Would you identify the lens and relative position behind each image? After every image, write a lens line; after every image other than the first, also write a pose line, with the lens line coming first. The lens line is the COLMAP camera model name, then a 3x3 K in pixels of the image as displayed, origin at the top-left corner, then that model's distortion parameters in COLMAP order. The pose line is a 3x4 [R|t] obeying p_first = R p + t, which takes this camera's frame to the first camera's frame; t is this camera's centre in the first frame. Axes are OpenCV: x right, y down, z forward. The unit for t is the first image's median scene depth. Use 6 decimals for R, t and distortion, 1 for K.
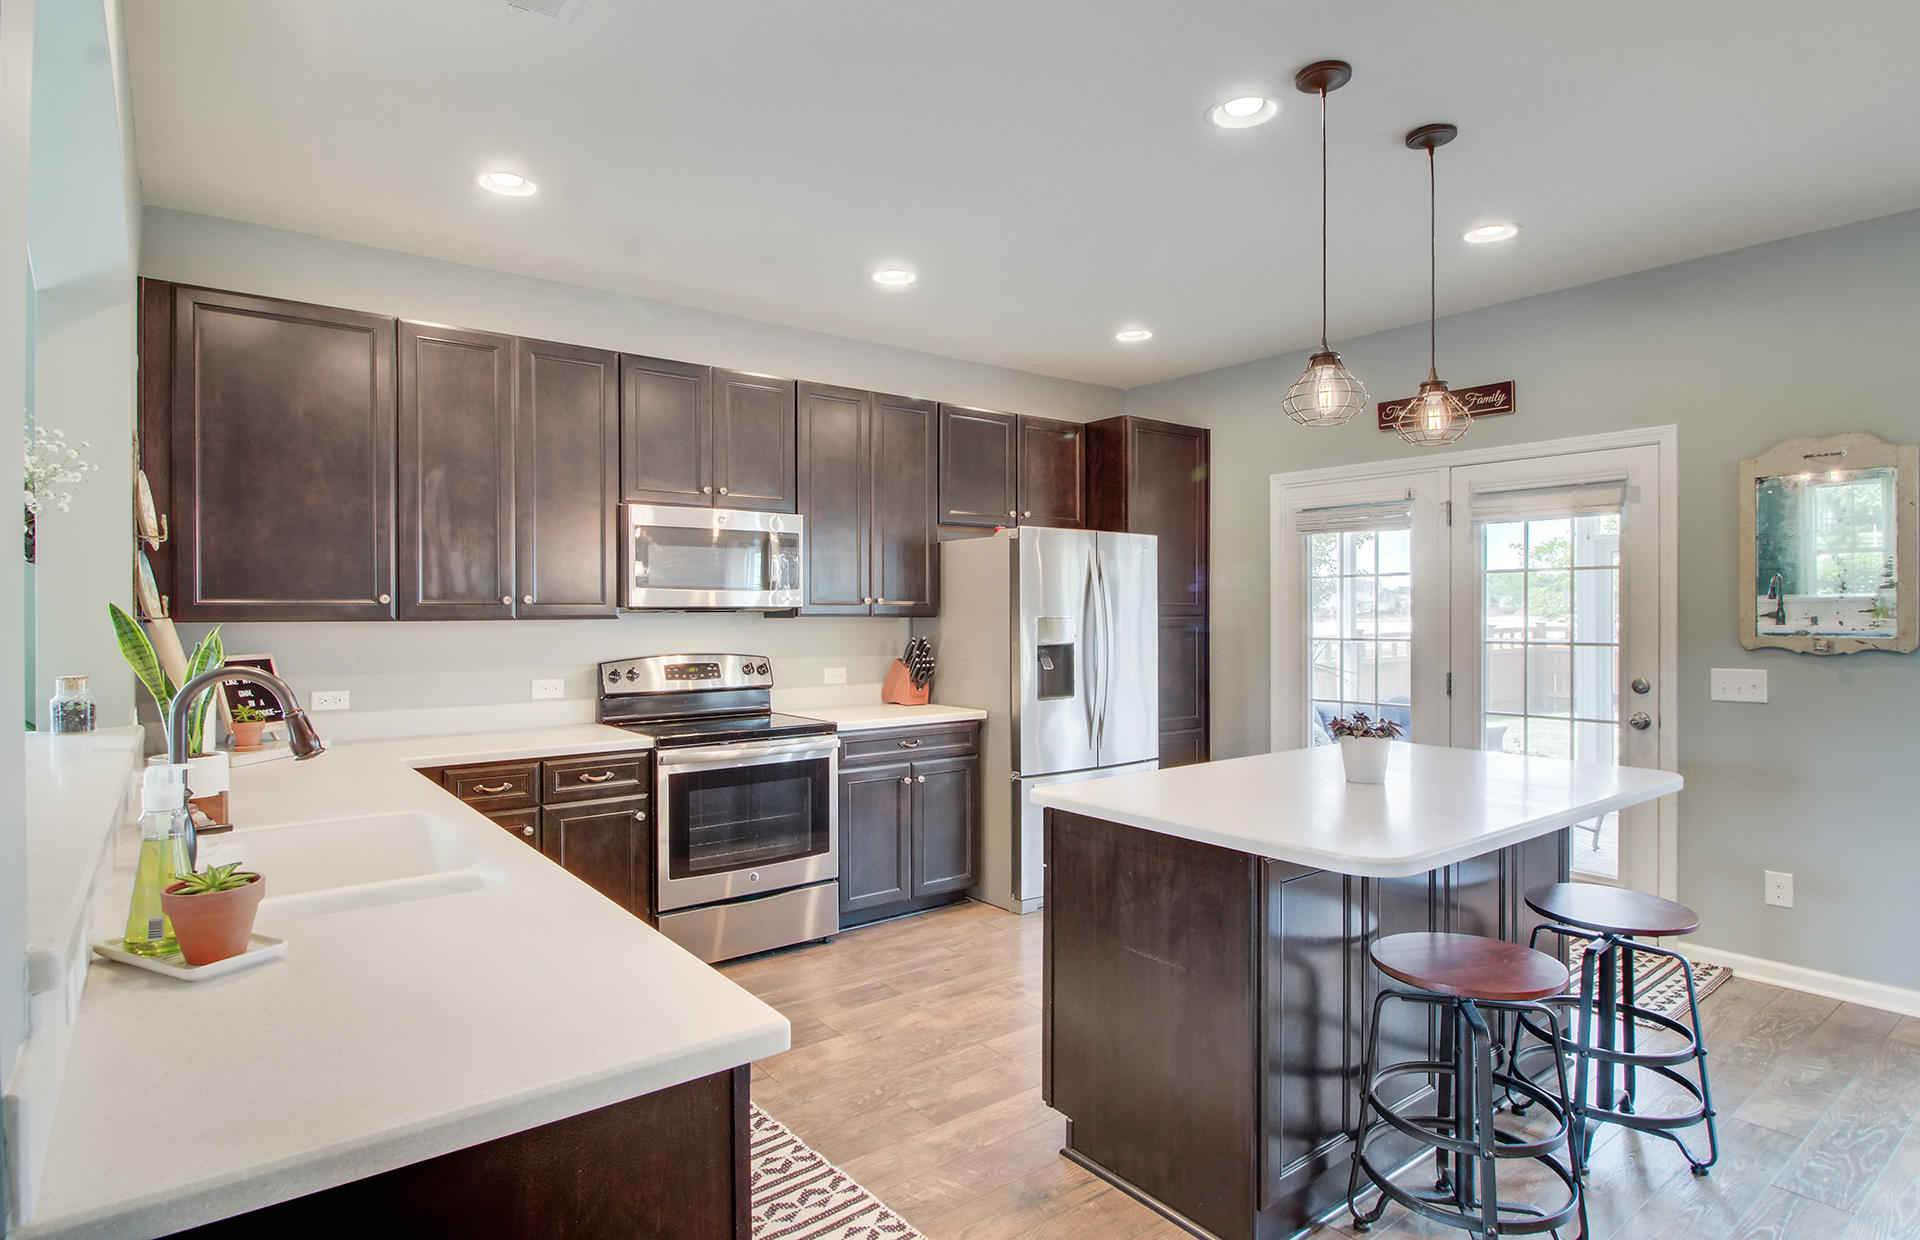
lens RADIAL K [[817.1, 0, 1117.5], [0, 817.1, 630.1], [0, 0, 1]] dist [0.003767, 0.003330]
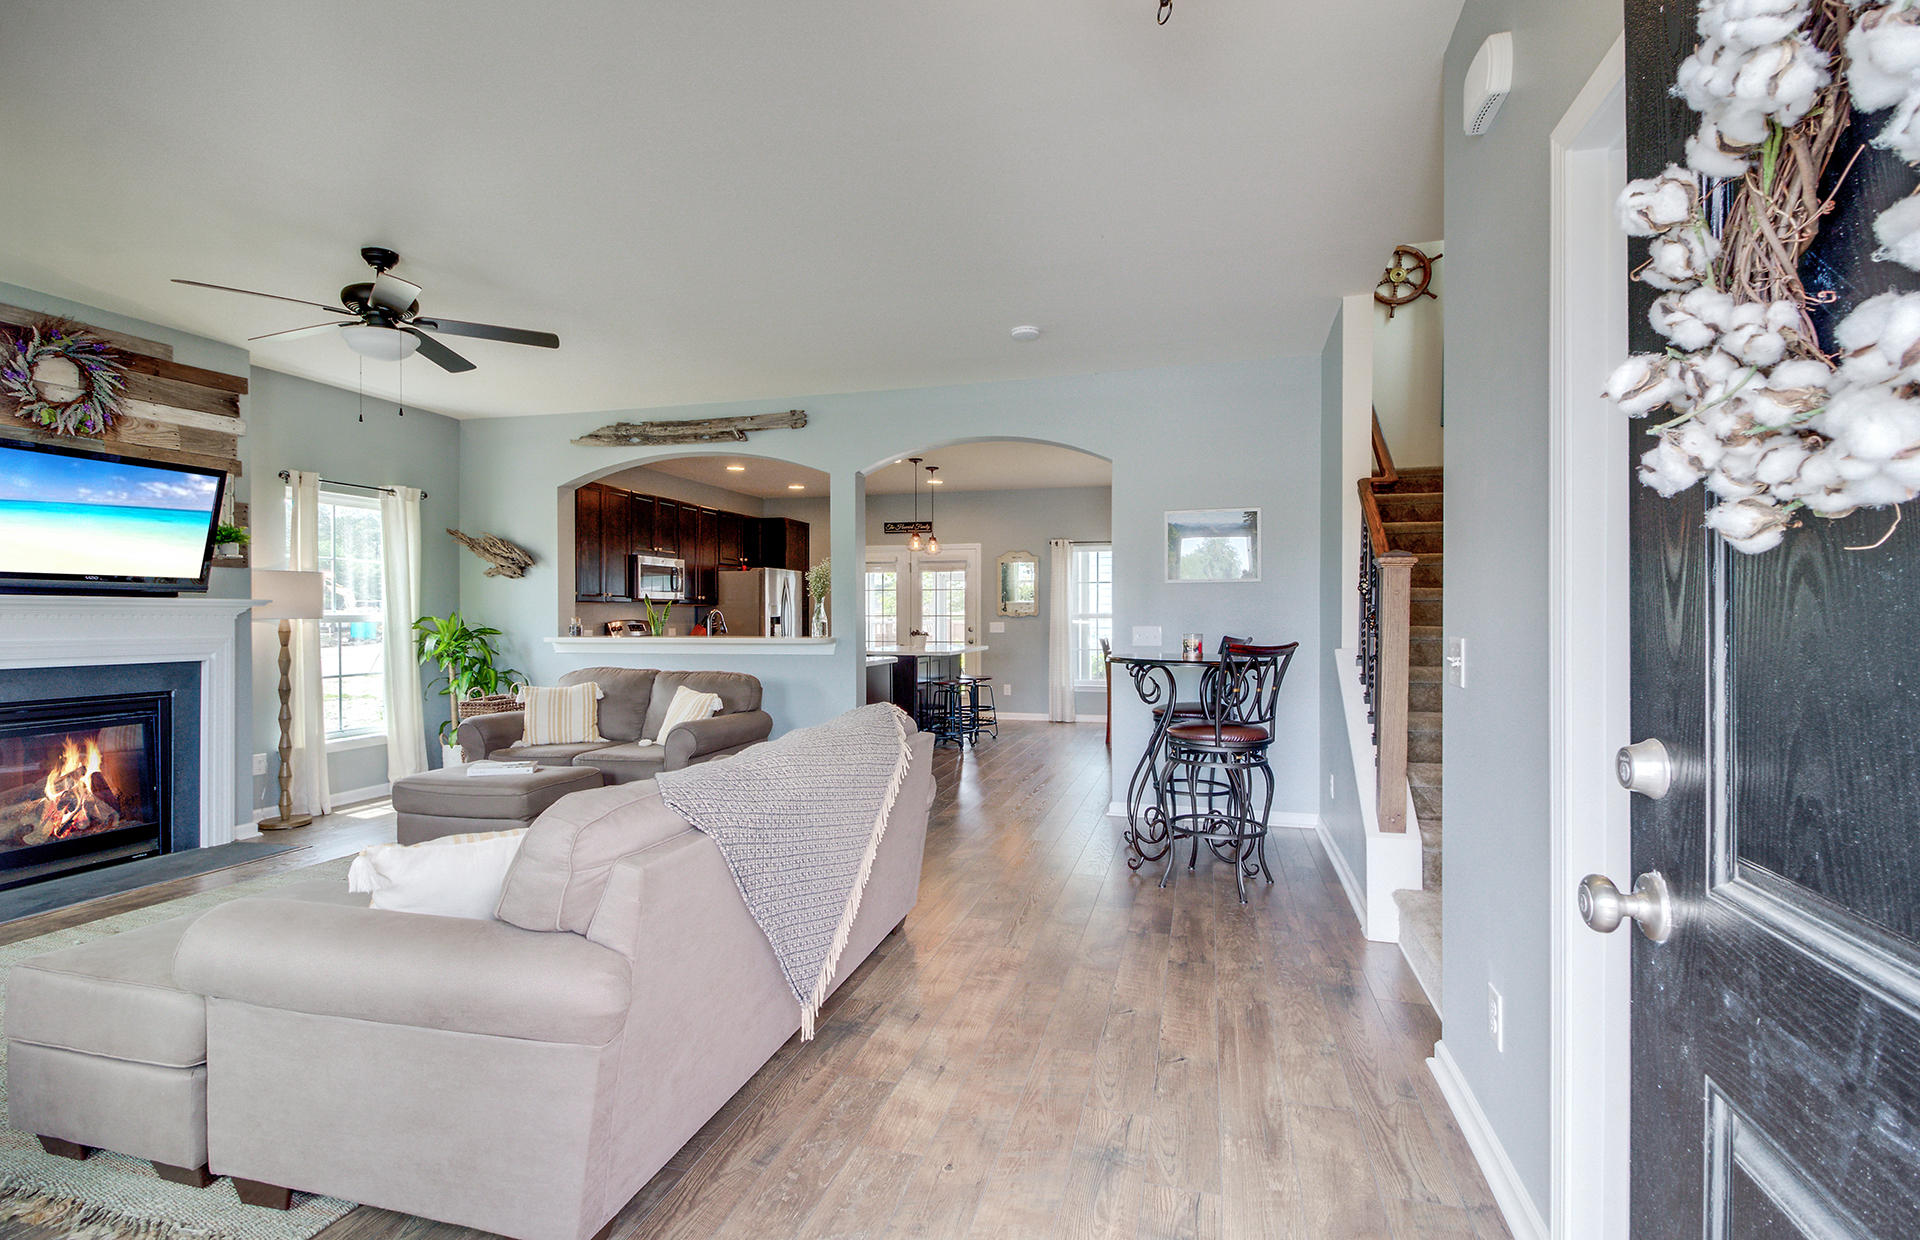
lens RADIAL K [[917.1, 0, 962.4], [0, 917.1, 621.0], [0, 0, 1]] dist [0.001123, 0.006079]
pose [[0.805142, -0.002972, 0.593075, -1.309003], [0.007390, 0.999960, -0.005021, 0.052638], [-0.593037, 0.008426, 0.805131, -1.599786]]
